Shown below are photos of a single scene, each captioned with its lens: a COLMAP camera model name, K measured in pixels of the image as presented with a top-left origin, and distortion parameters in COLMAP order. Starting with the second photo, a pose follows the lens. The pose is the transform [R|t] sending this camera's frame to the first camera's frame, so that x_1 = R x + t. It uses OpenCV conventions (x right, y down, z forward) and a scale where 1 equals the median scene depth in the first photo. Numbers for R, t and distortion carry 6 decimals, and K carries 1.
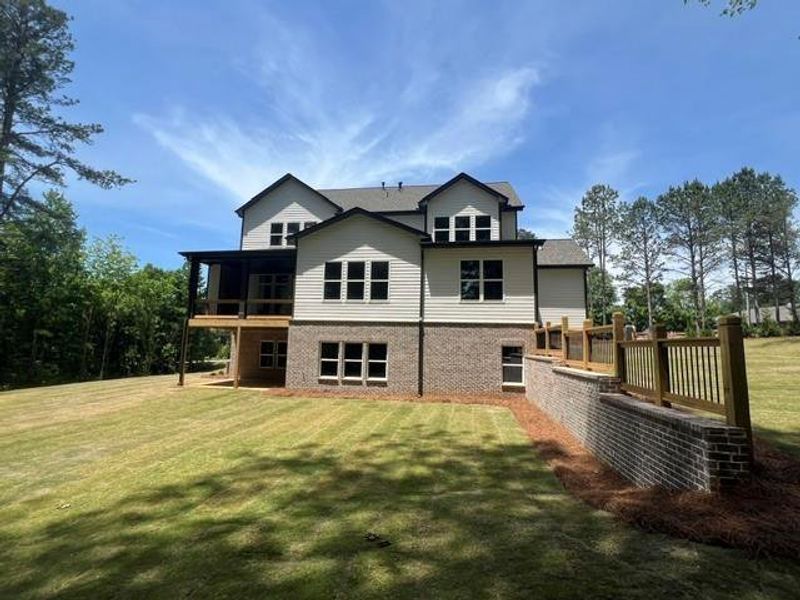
lens RADIAL K [[379.8, 0, 407.7], [0, 379.8, 296.5], [0, 0, 1]] dist [0.002715, 0.001178]
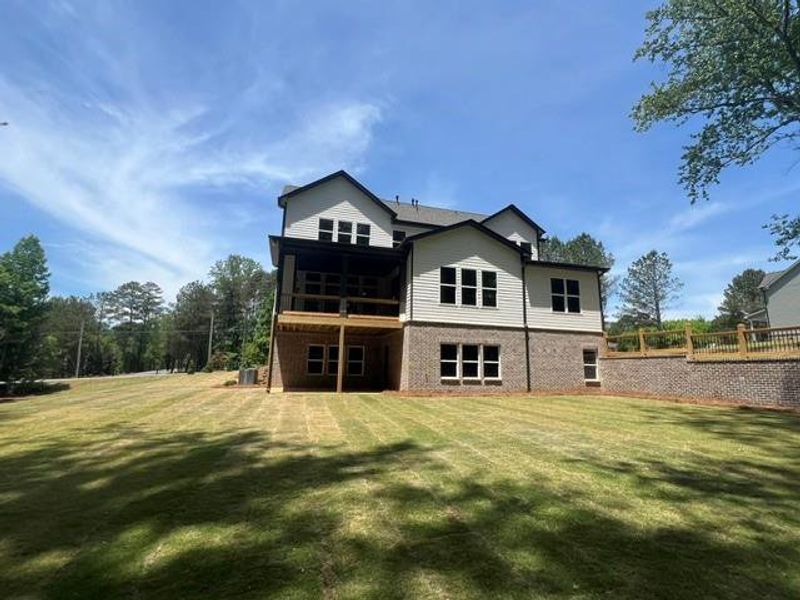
lens RADIAL K [[379.8, 0, 408.7], [0, 379.8, 300.9], [0, 0, 1]] dist [0.002715, 0.001178]
pose [[0.906085, 0.071653, 0.416985, -0.748192], [-0.054182, 0.997091, -0.053602, 0.064968], [-0.419613, 0.025975, 0.907331, 0.103164]]
